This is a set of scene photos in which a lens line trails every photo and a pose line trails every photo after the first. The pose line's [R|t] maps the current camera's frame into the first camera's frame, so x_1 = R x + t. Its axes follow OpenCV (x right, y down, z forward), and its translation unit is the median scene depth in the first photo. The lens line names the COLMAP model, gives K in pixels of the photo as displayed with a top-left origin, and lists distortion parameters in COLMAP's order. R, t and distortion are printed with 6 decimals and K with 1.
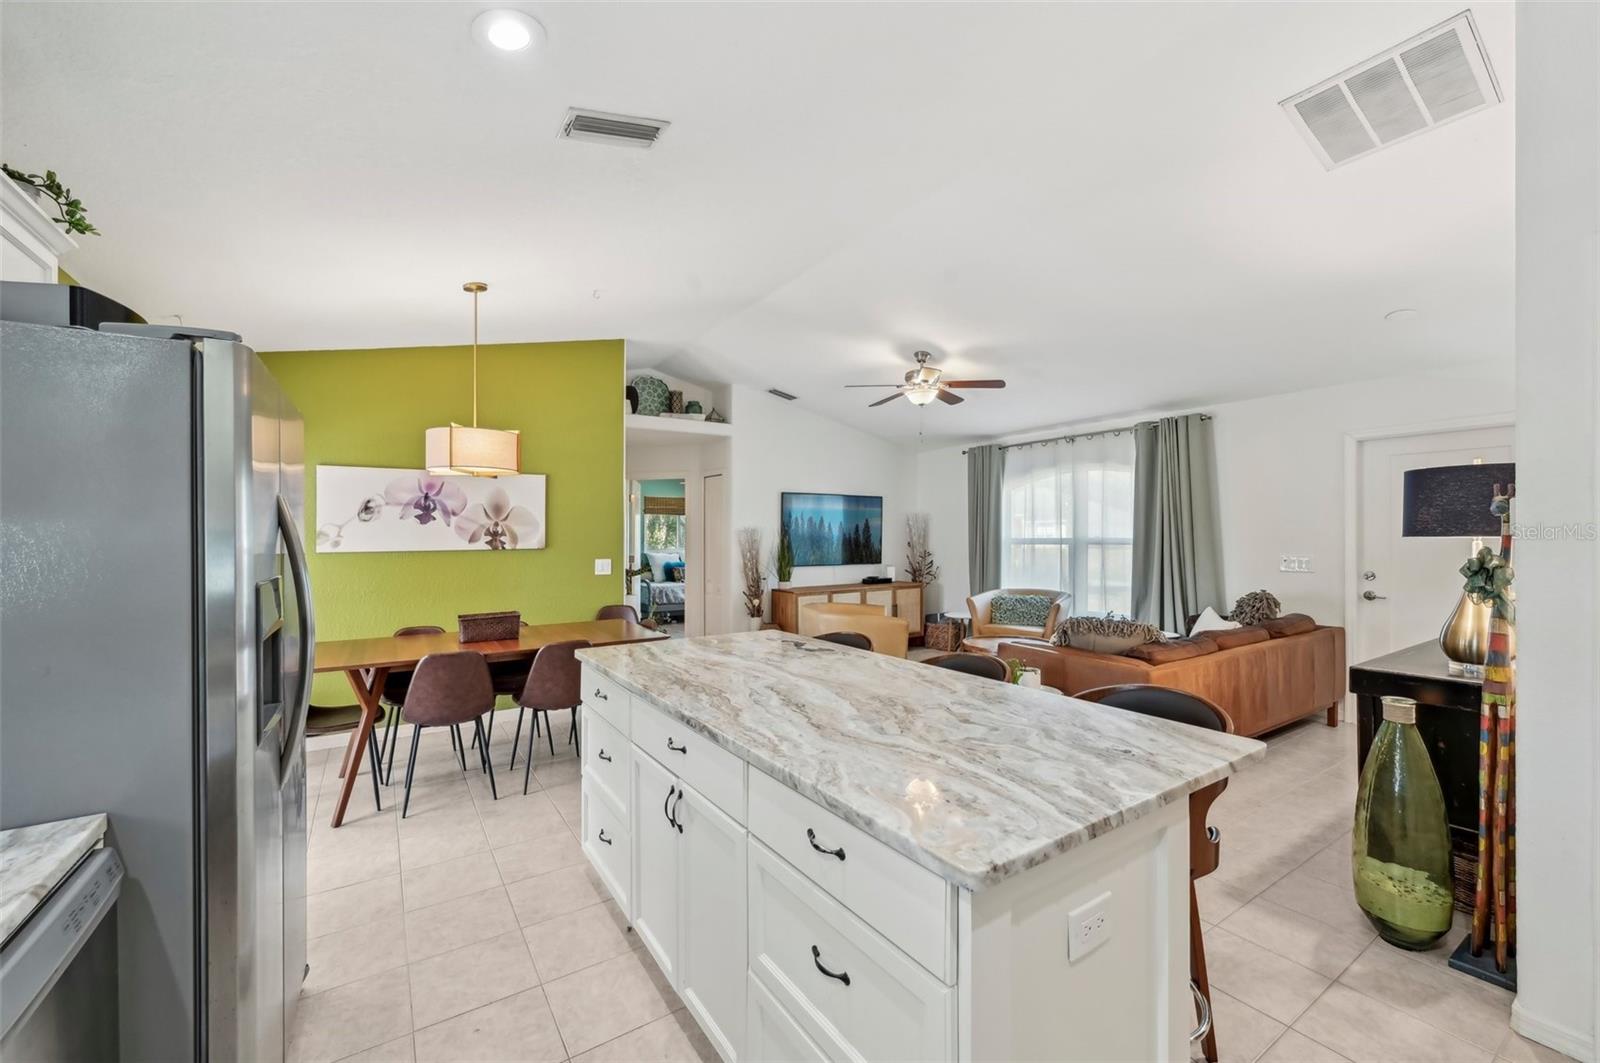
lens RADIAL K [[641.2, 0, 801.1], [0, 641.2, 530.1], [0, 0, 1]] dist [0.000429, -0.000685]
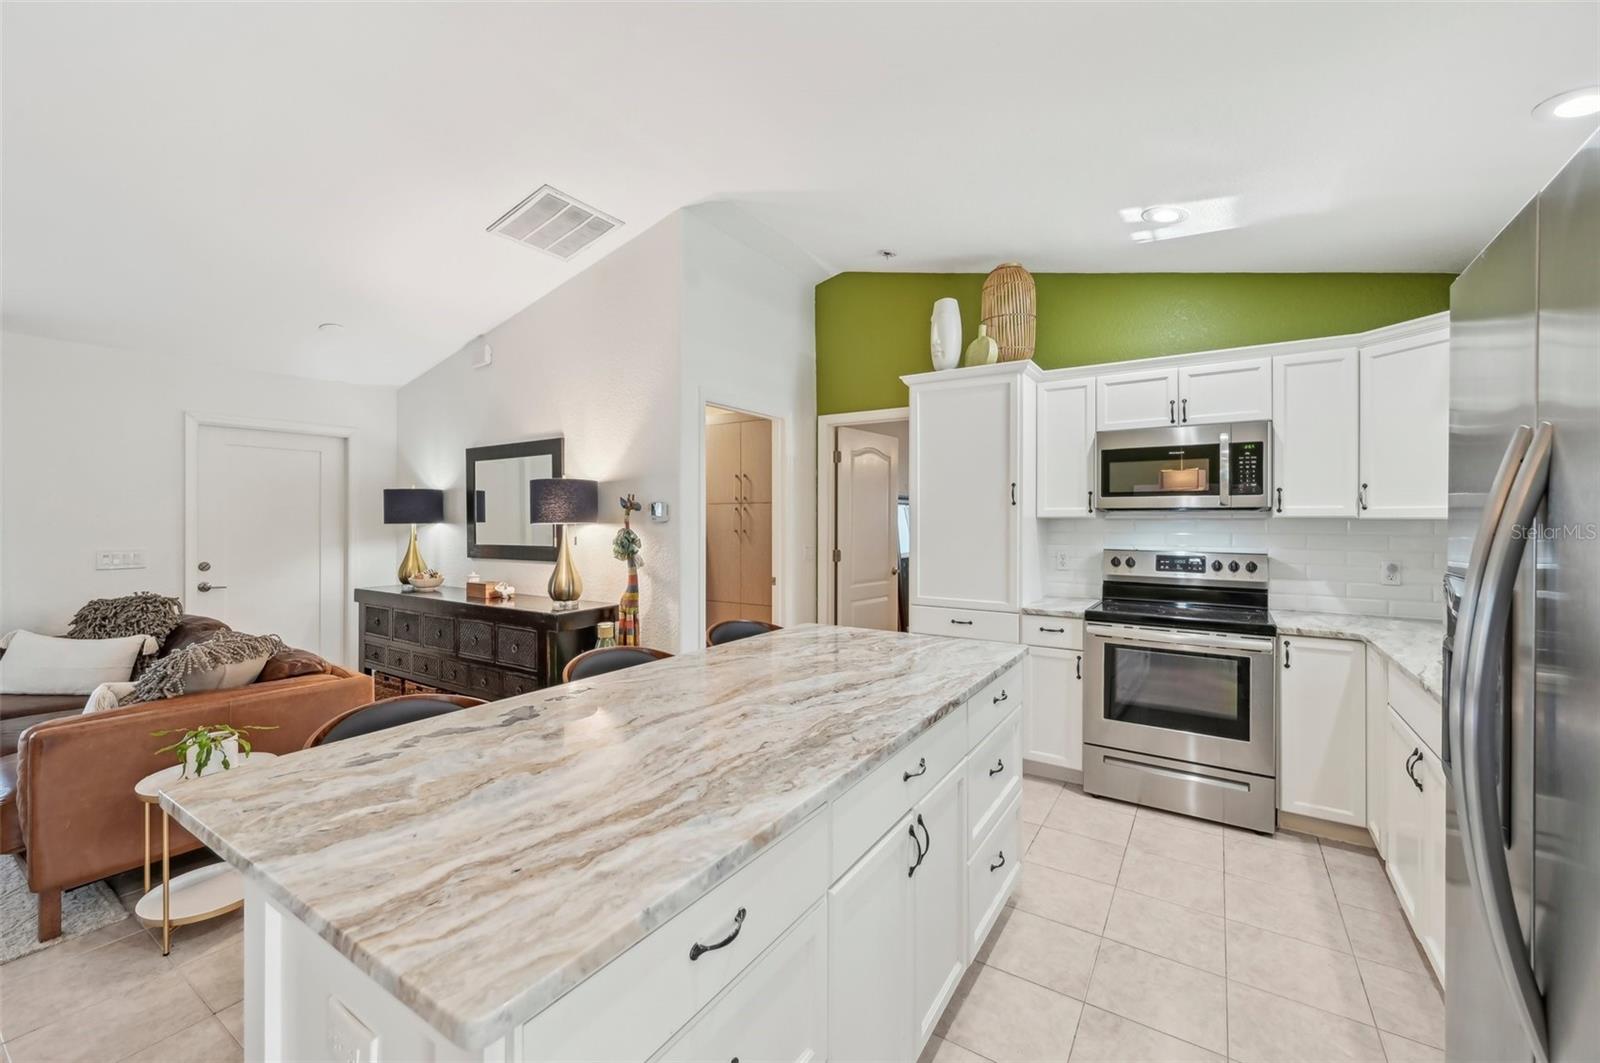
lens RADIAL K [[641.2, 0, 802.3], [0, 641.2, 516.4], [0, 0, 1]] dist [0.000429, -0.000685]
pose [[-0.403606, 0.008416, 0.914894, -0.331287], [-0.003155, 0.999939, -0.010590, 0.005955], [-0.914927, -0.007160, -0.403555, 0.541730]]
